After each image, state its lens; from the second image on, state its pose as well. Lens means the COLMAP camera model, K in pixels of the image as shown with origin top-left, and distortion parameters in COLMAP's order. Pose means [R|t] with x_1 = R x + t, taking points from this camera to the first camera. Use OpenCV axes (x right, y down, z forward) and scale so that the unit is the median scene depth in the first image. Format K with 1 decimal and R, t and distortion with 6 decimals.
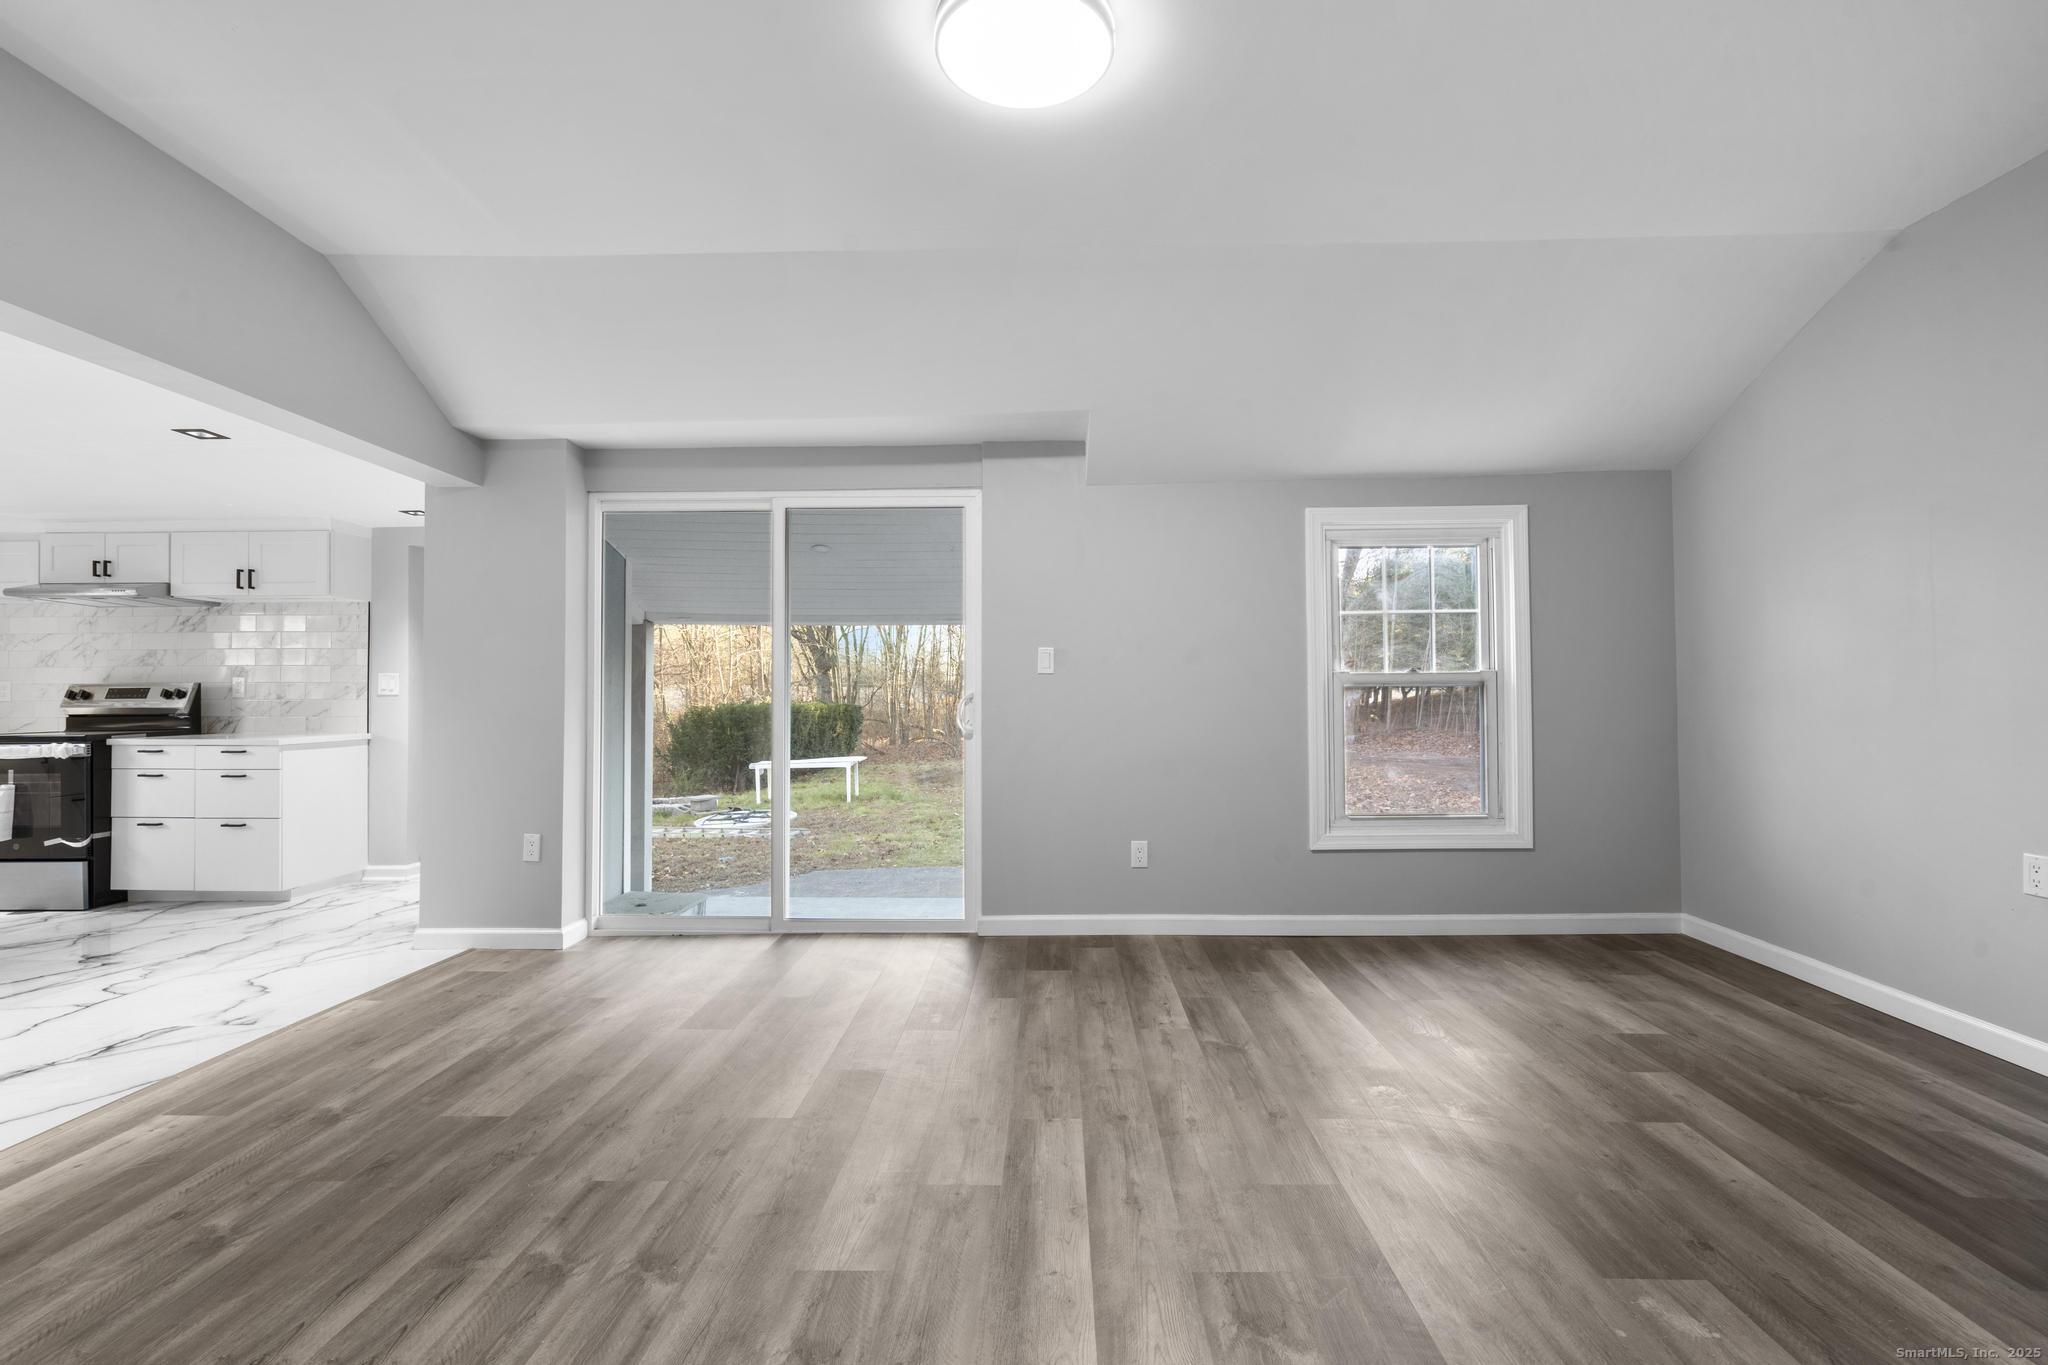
lens RADIAL K [[922.8, 0, 1026.3], [0, 922.8, 682.7], [0, 0, 1]] dist [-0.004777, 0.001456]
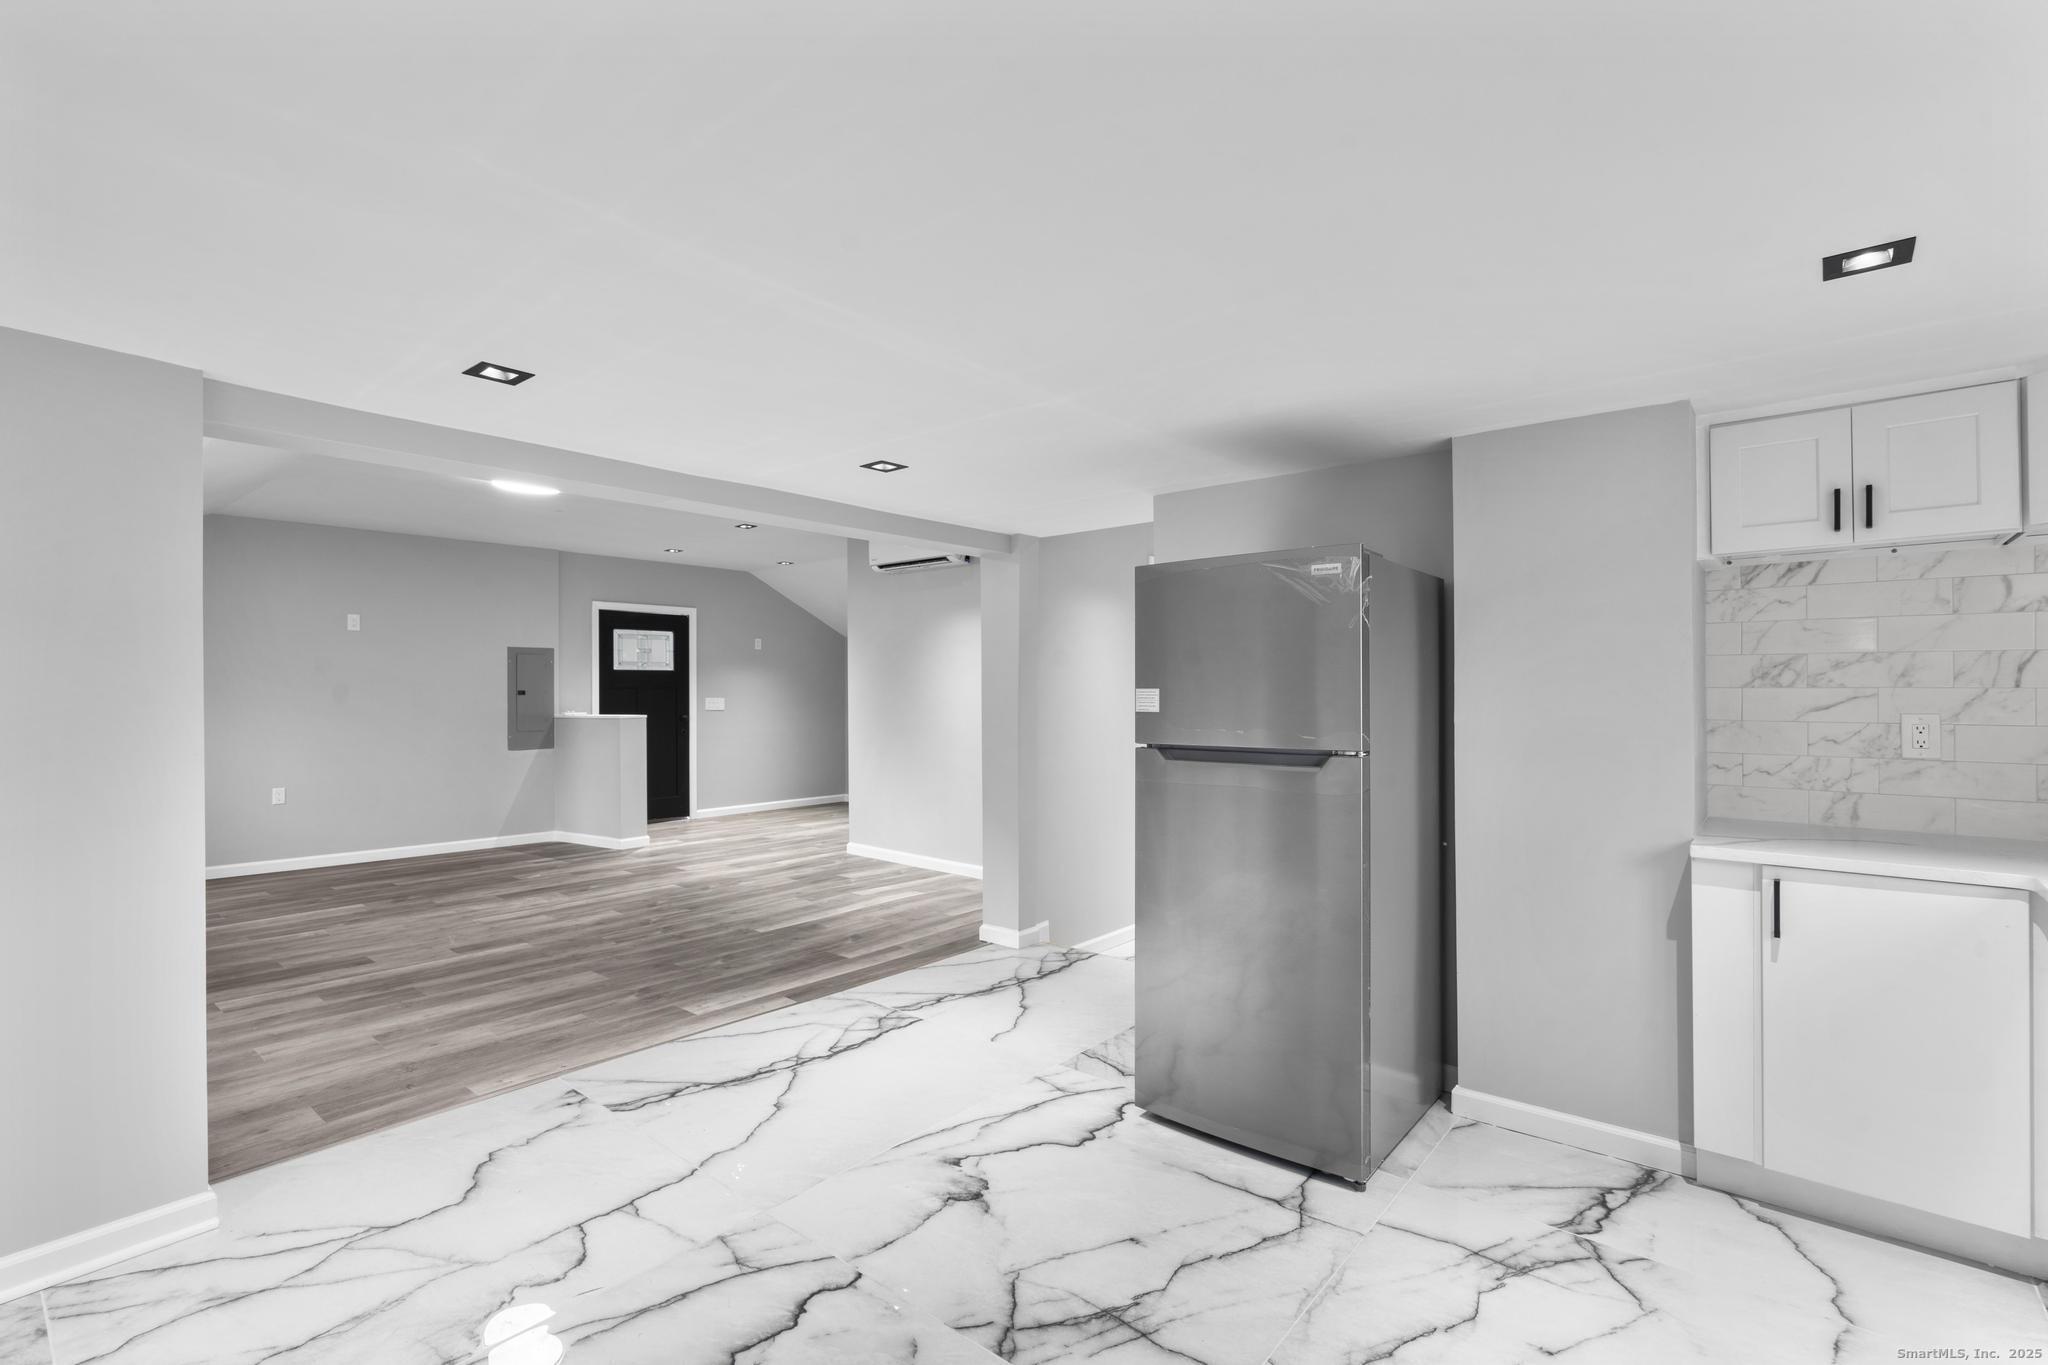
lens RADIAL K [[922.8, 0, 1047.4], [0, 922.8, 683.2], [0, 0, 1]] dist [-0.004777, 0.001456]
pose [[-0.799403, 0.006830, 0.600756, -1.461626], [-0.007763, 0.999735, -0.021695, -0.043823], [-0.600744, -0.022006, -0.799138, 1.177913]]
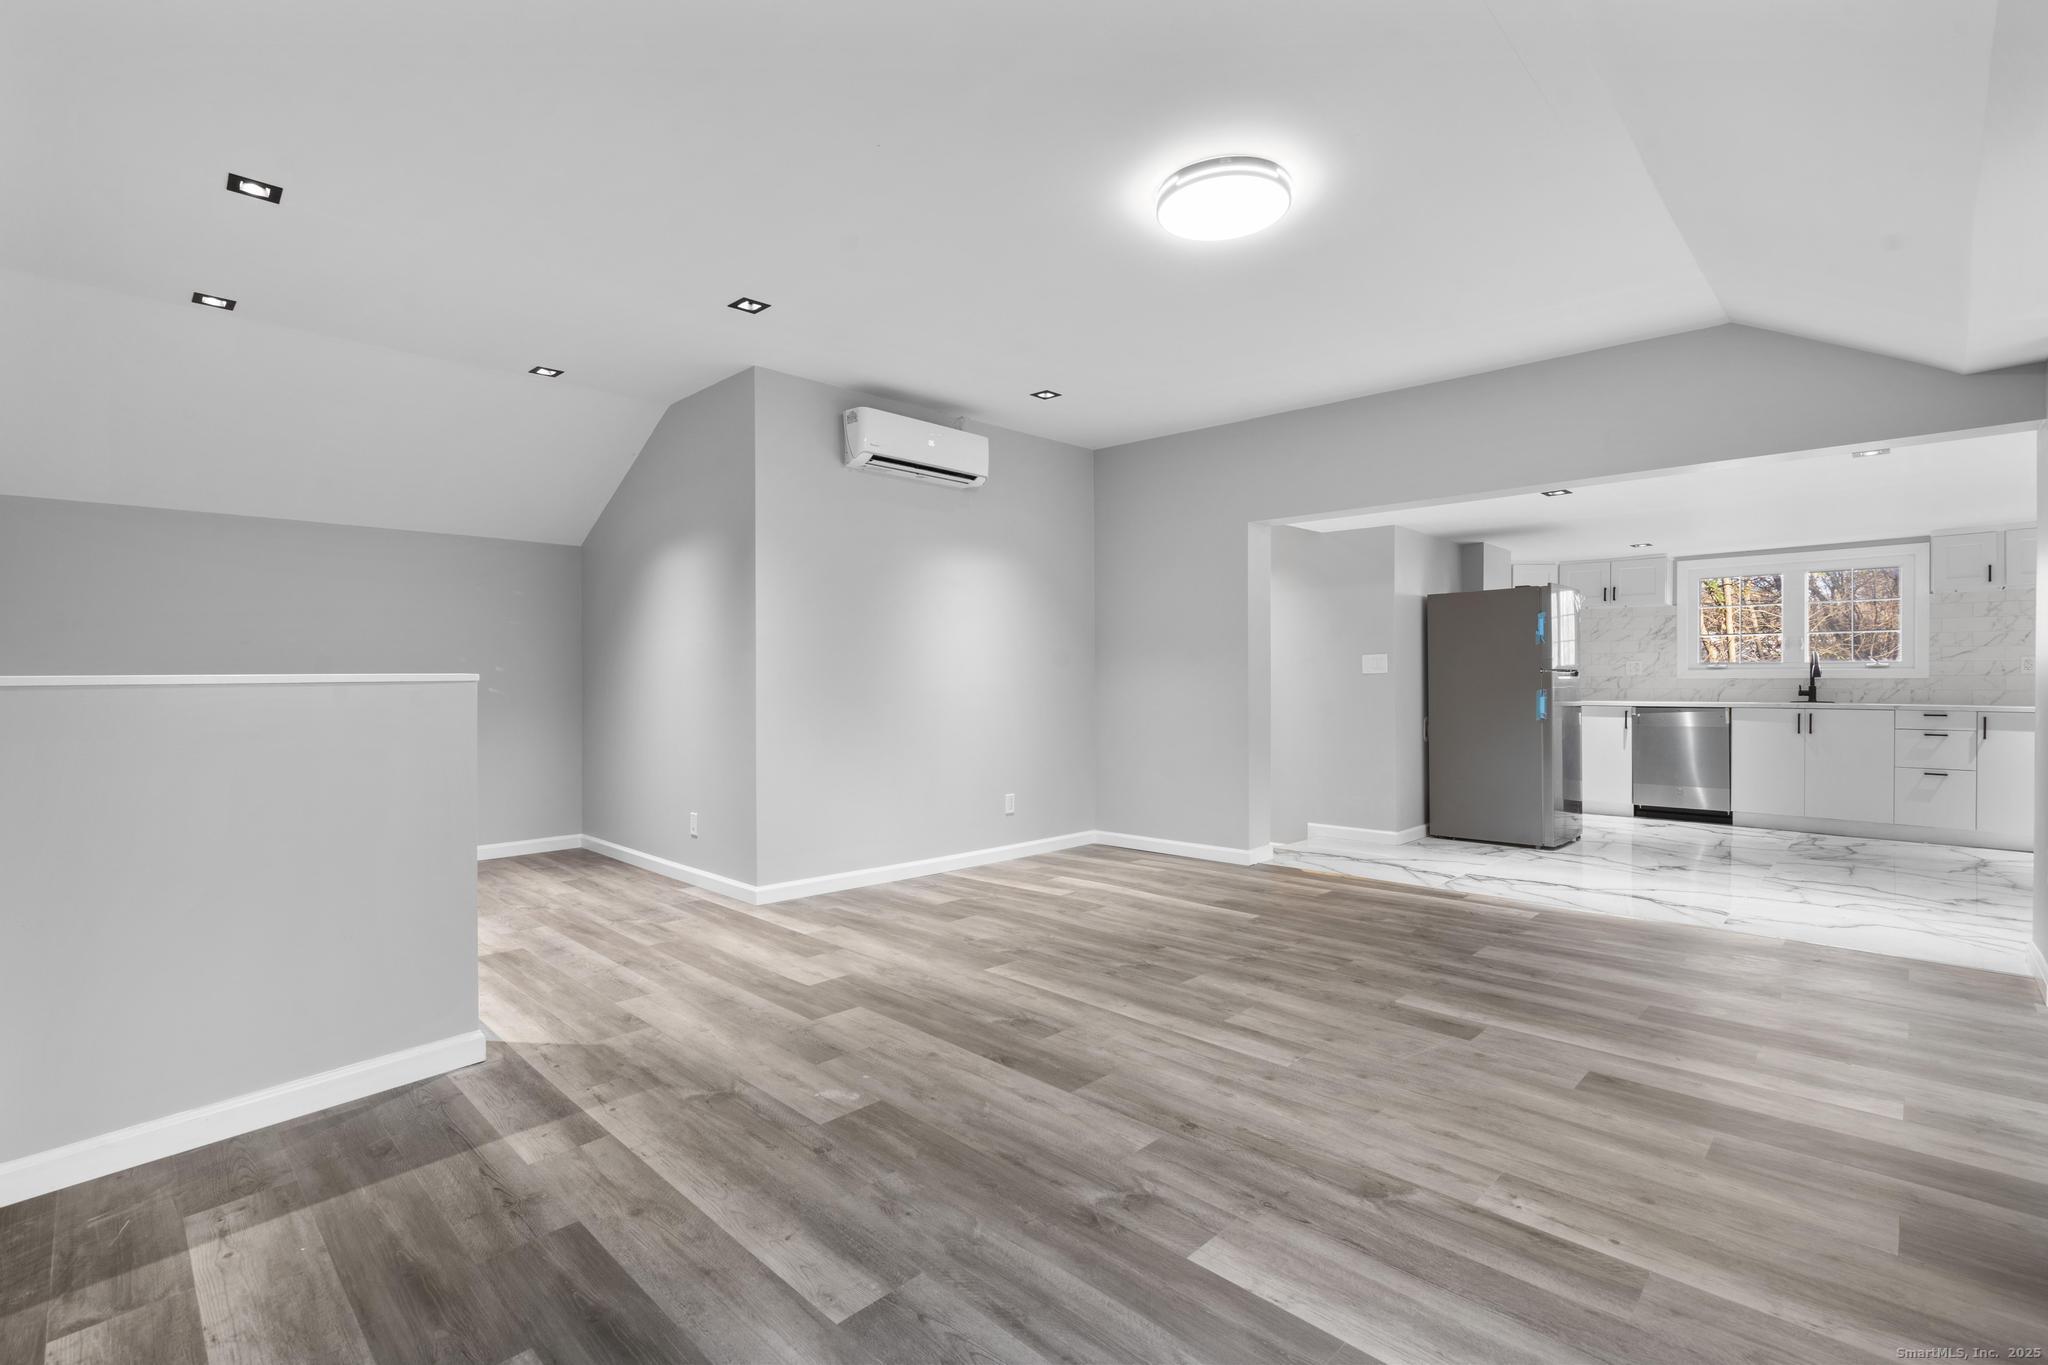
lens RADIAL K [[922.8, 0, 1023.0], [0, 922.8, 683.7], [0, 0, 1]] dist [-0.004777, 0.001456]
pose [[-0.679216, 0.010811, -0.733859, 0.646145], [0.019836, 0.999797, -0.003630, 0.006279], [0.733671, -0.017022, -0.679292, 0.911313]]
